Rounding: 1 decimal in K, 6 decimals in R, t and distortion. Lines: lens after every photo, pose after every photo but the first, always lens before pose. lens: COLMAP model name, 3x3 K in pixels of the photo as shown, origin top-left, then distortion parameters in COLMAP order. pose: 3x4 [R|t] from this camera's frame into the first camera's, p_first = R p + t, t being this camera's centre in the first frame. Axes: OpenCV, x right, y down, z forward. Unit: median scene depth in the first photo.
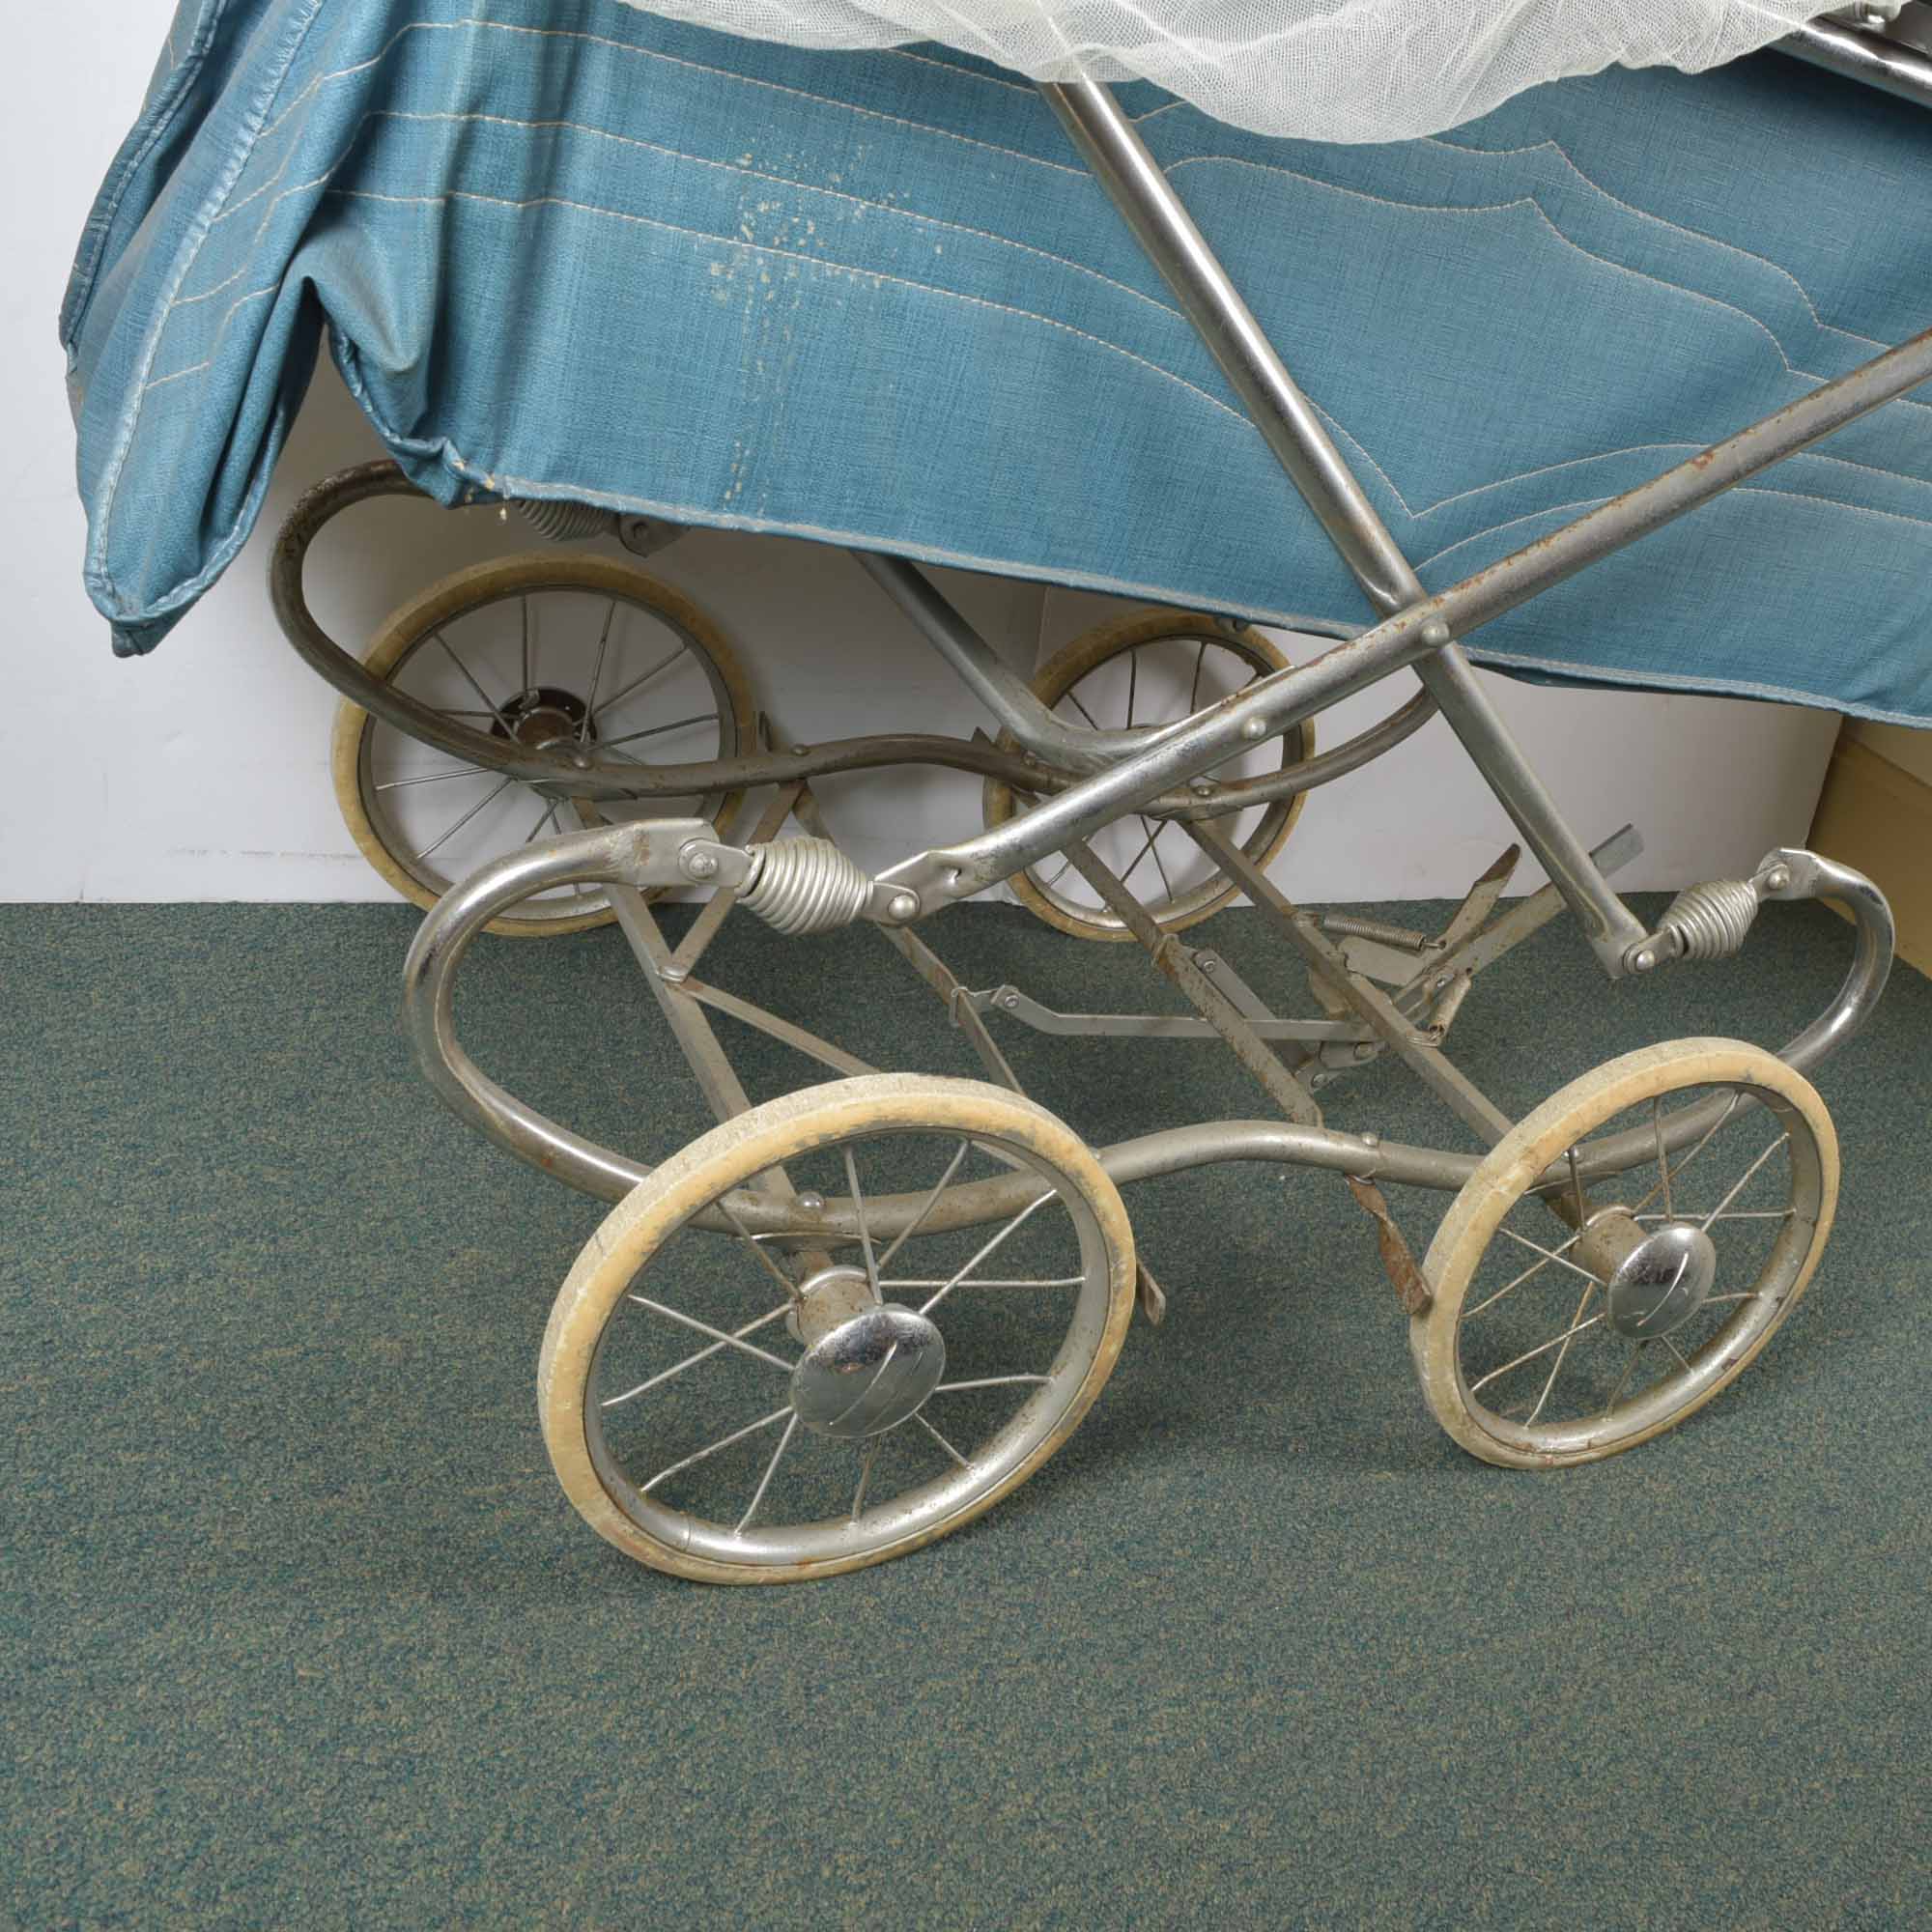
lens RADIAL K [[2122.4, 0, 1151.2], [0, 2122.4, 967.4], [0, 0, 1]] dist [-0.020602, 0.012099]
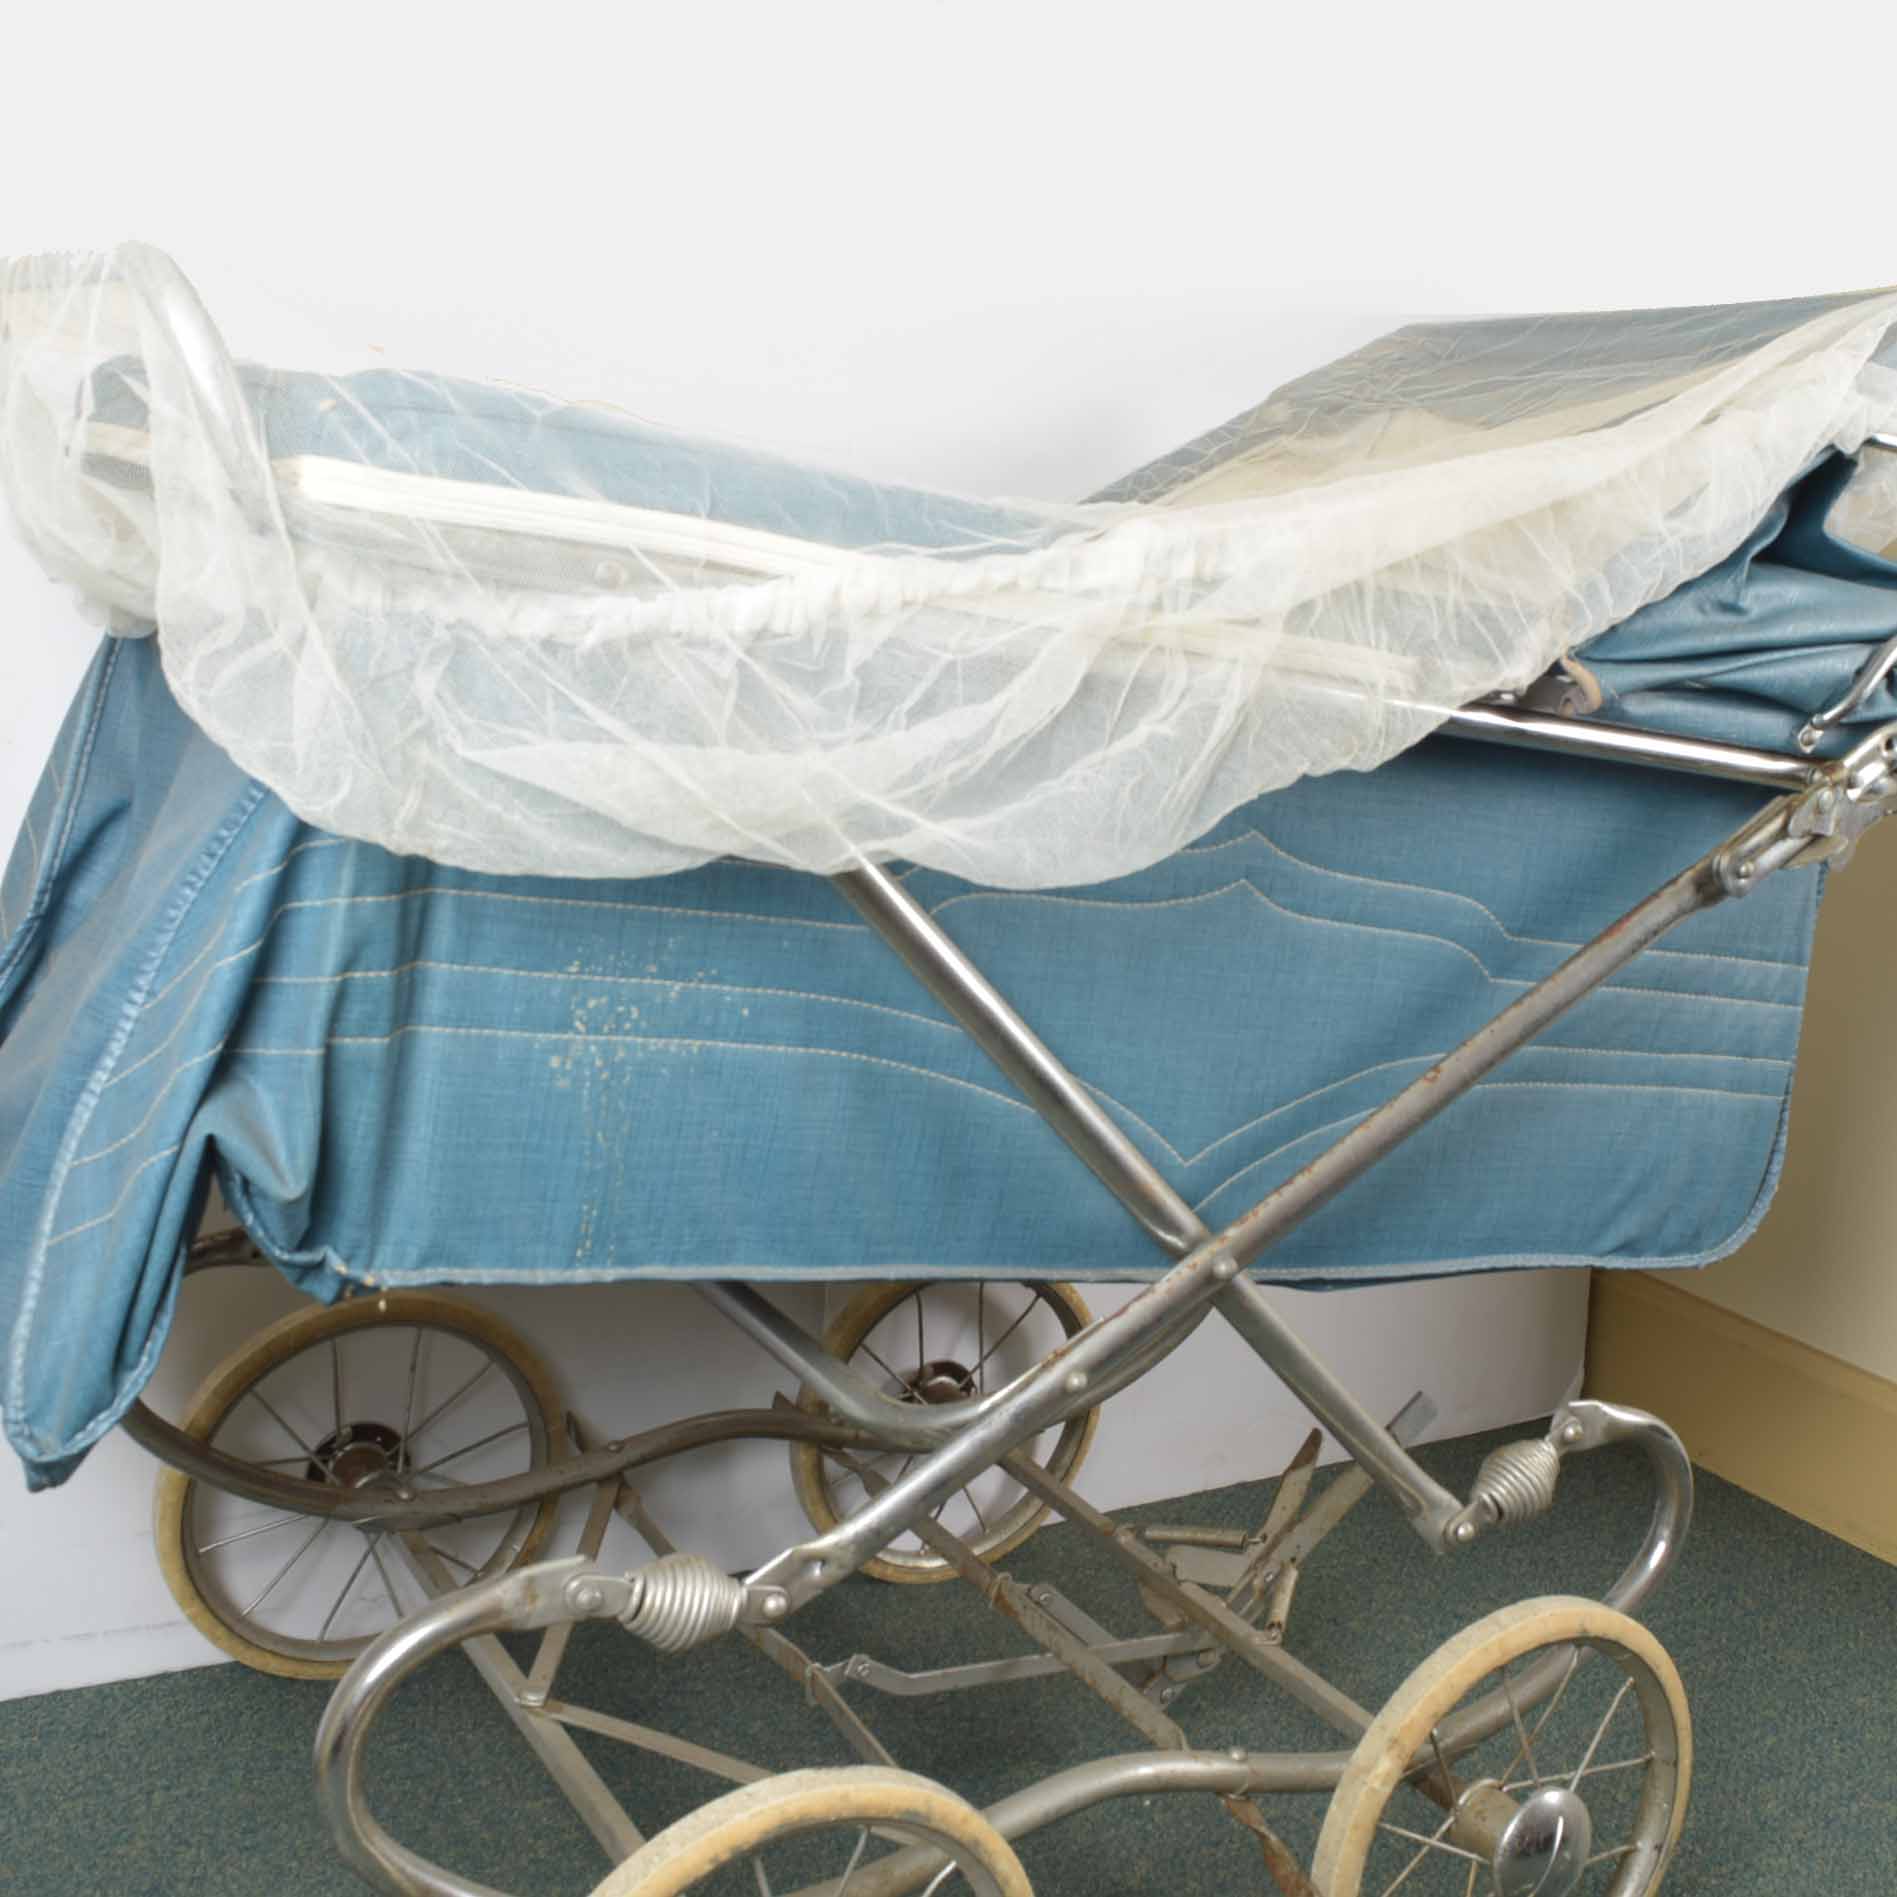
lens RADIAL K [[2395.2, 0, 996.6], [0, 2395.2, 950.0], [0, 0, 1]] dist [-0.023996, 0.023754]
pose [[0.986538, -0.136139, 0.090602, -0.066076], [0.153480, 0.962049, -0.225622, -0.052146], [-0.056448, 0.236490, 0.969993, -0.207862]]
